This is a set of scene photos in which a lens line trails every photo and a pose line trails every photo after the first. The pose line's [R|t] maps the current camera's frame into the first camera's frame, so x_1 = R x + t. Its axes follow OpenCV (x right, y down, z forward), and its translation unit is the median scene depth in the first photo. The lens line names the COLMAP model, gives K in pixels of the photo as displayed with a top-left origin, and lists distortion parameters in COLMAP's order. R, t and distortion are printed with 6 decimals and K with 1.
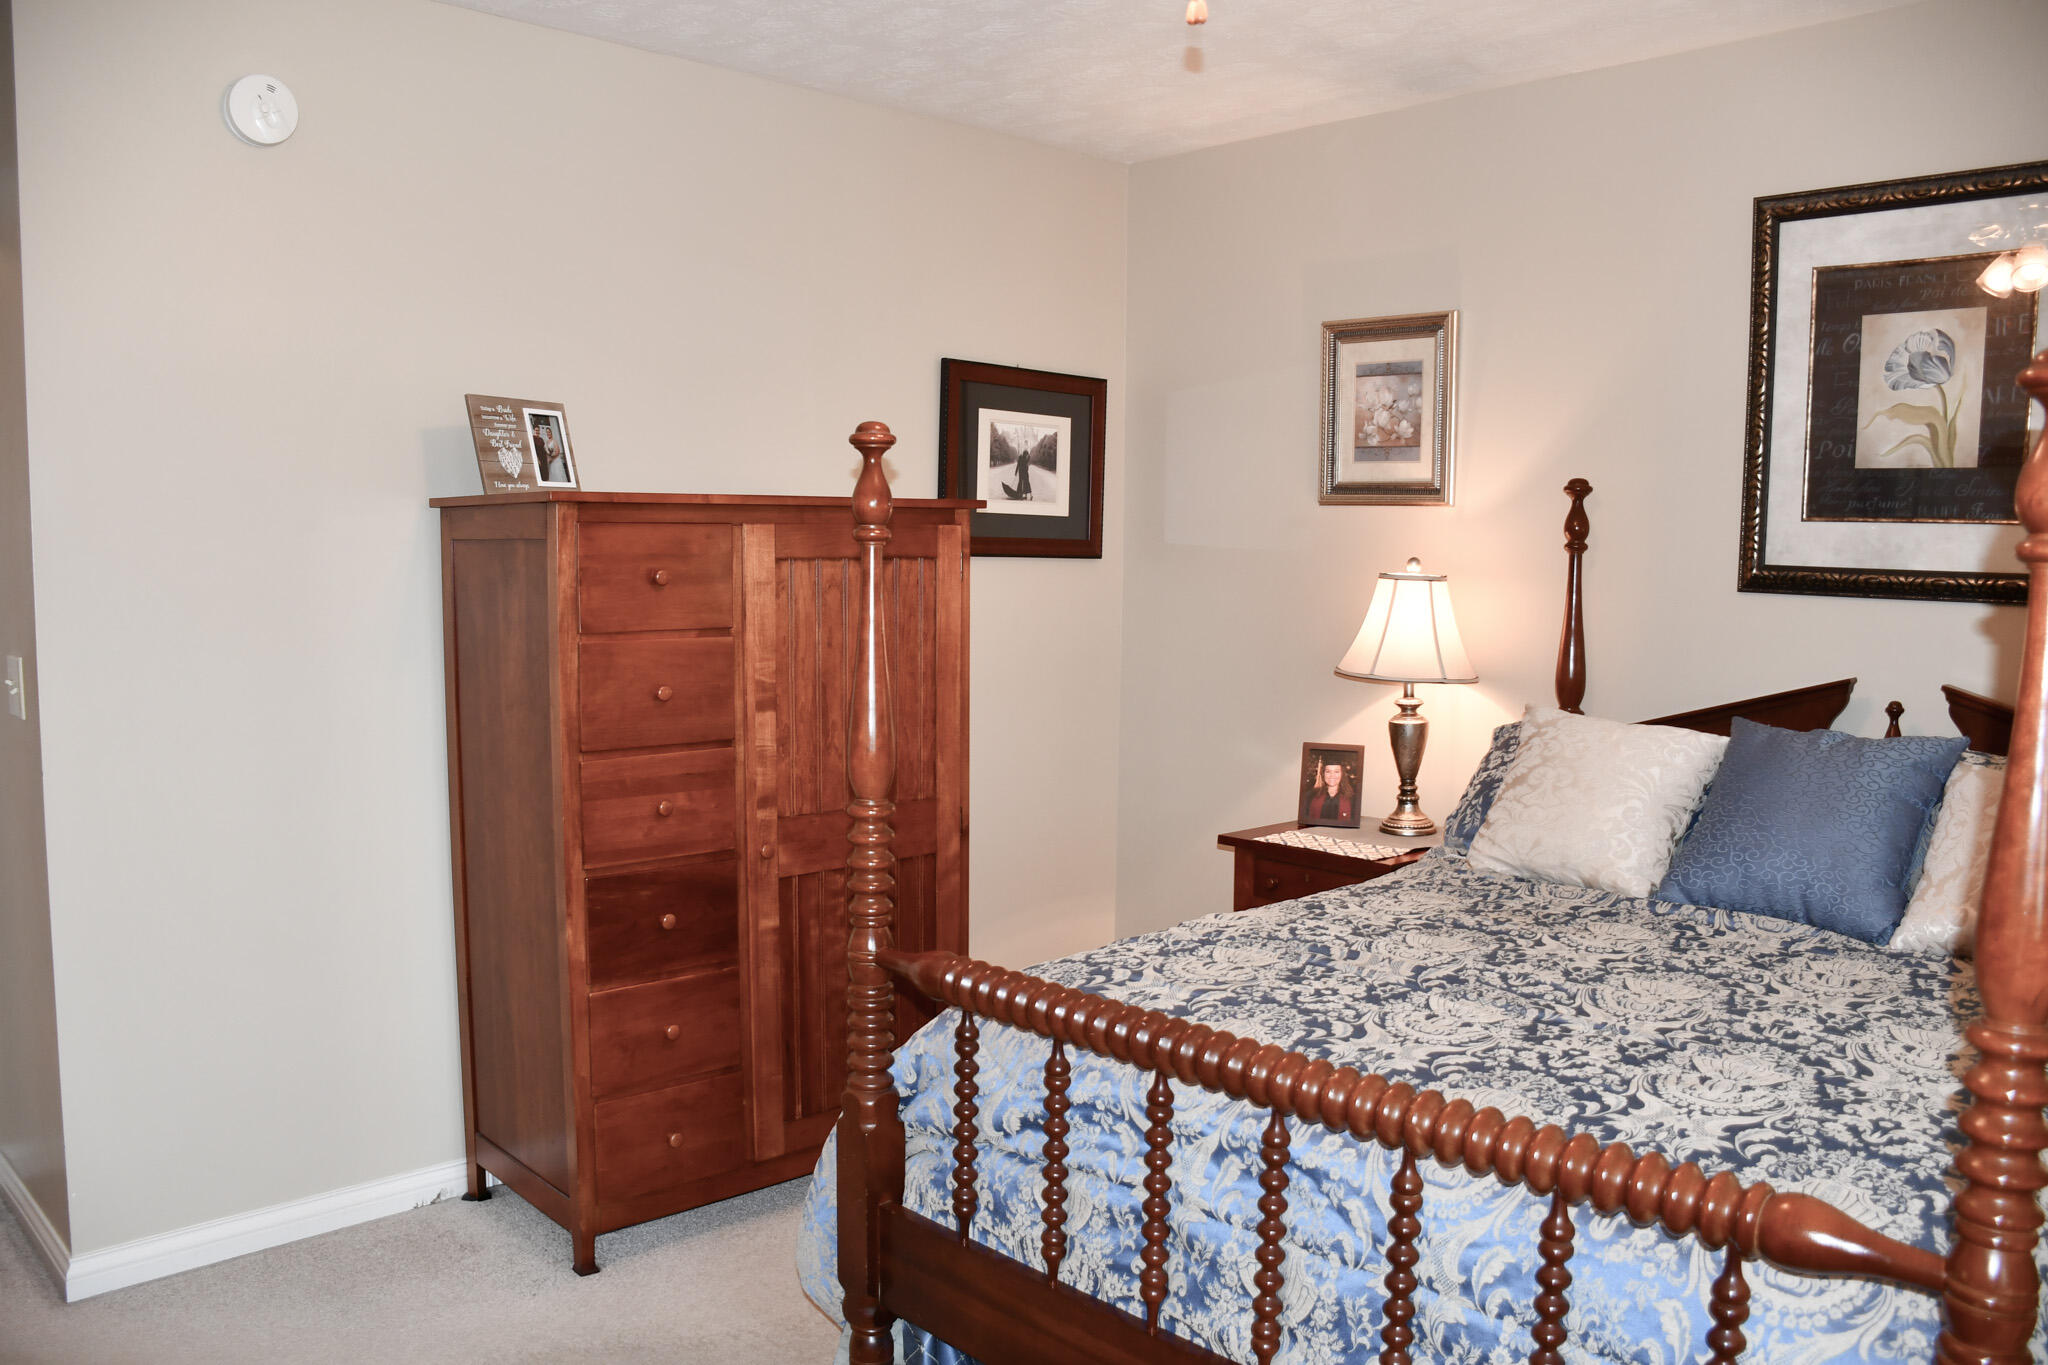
lens RADIAL K [[1594.6, 0, 1003.5], [0, 1594.6, 684.7], [0, 0, 1]] dist [-0.144613, 0.091199]
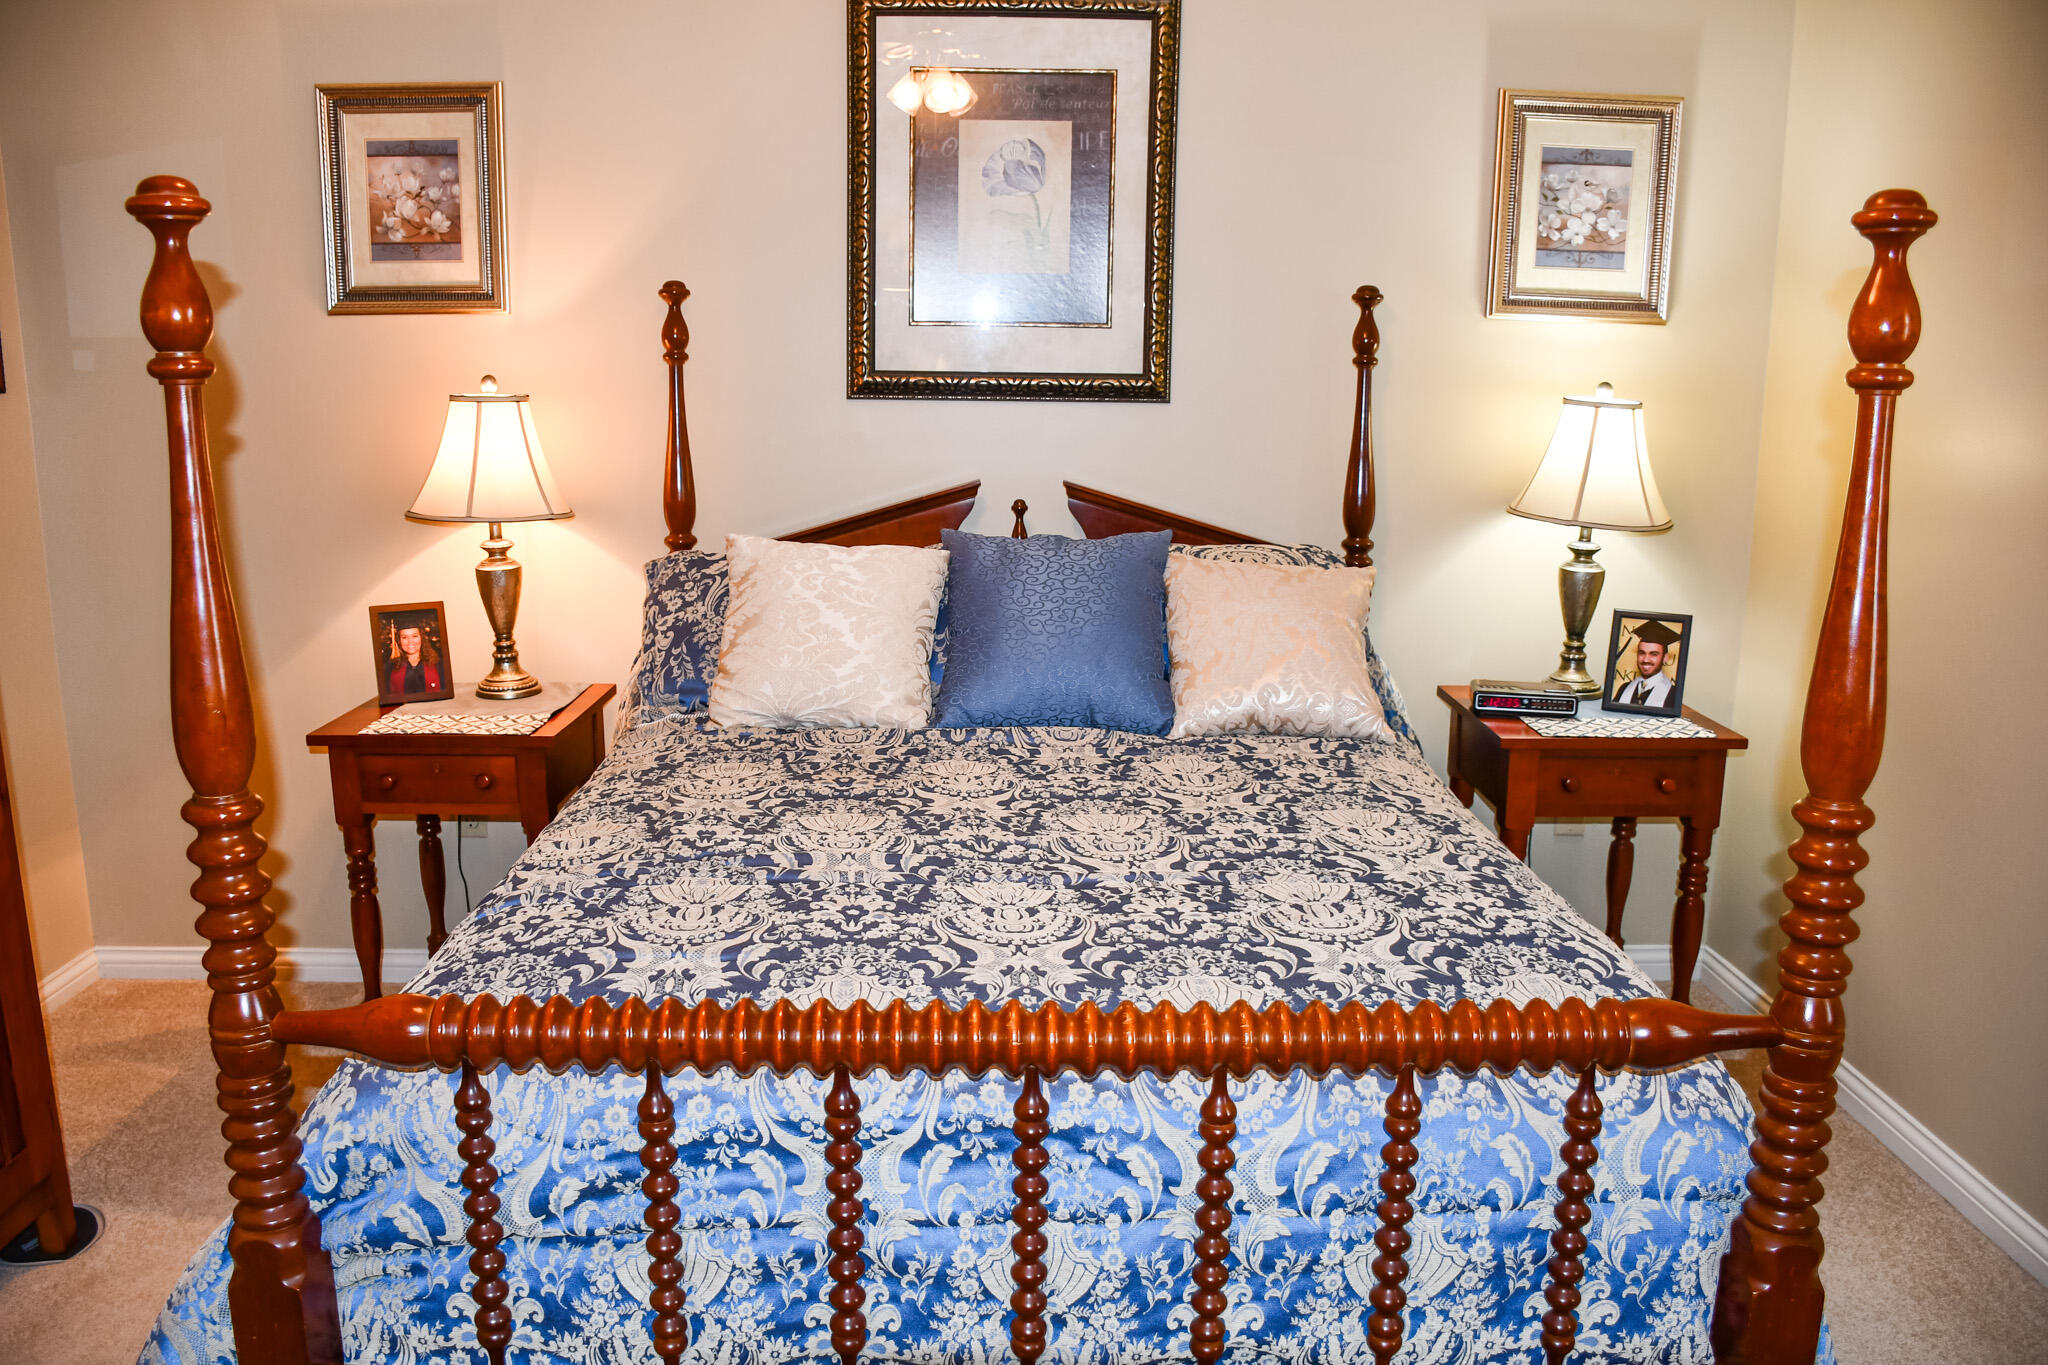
lens RADIAL K [[1594.6, 0, 1024.8], [0, 1594.6, 690.7], [0, 0, 1]] dist [-0.144613, 0.091199]
pose [[0.683570, -0.159749, 0.712189, -0.313165], [0.068987, 0.985527, 0.154845, -0.043209], [-0.726618, -0.056715, 0.684697, 0.375958]]
